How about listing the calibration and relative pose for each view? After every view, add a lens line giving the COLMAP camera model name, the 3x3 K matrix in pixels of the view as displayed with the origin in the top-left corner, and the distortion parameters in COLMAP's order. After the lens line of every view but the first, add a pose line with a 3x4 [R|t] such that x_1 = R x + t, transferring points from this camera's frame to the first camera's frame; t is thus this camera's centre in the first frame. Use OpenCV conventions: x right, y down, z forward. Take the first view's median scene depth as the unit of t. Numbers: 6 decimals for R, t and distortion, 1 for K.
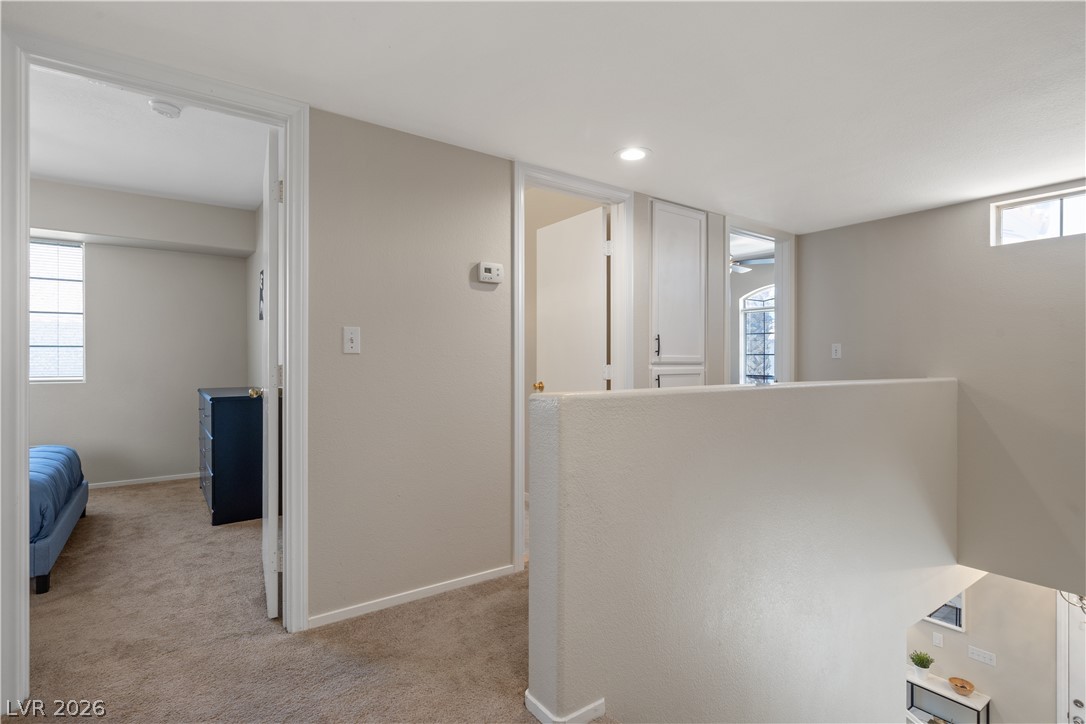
lens RADIAL K [[535.7, 0, 541.7], [0, 535.7, 359.0], [0, 0, 1]] dist [-0.000412, -0.001566]
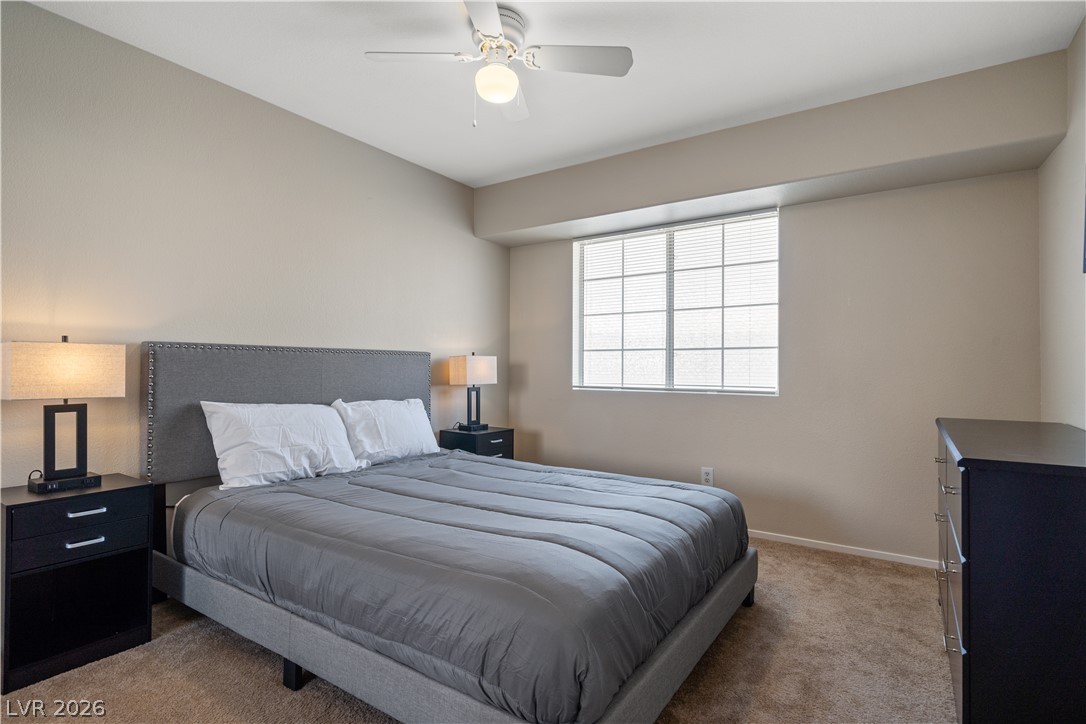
lens RADIAL K [[535.7, 0, 542.9], [0, 535.7, 362.7], [0, 0, 1]] dist [-0.000412, -0.001566]
pose [[0.346045, -0.000641, -0.938218, -0.276102], [-0.009335, 0.999948, -0.004127, 0.003963], [0.938171, 0.010186, 0.346021, 0.446720]]
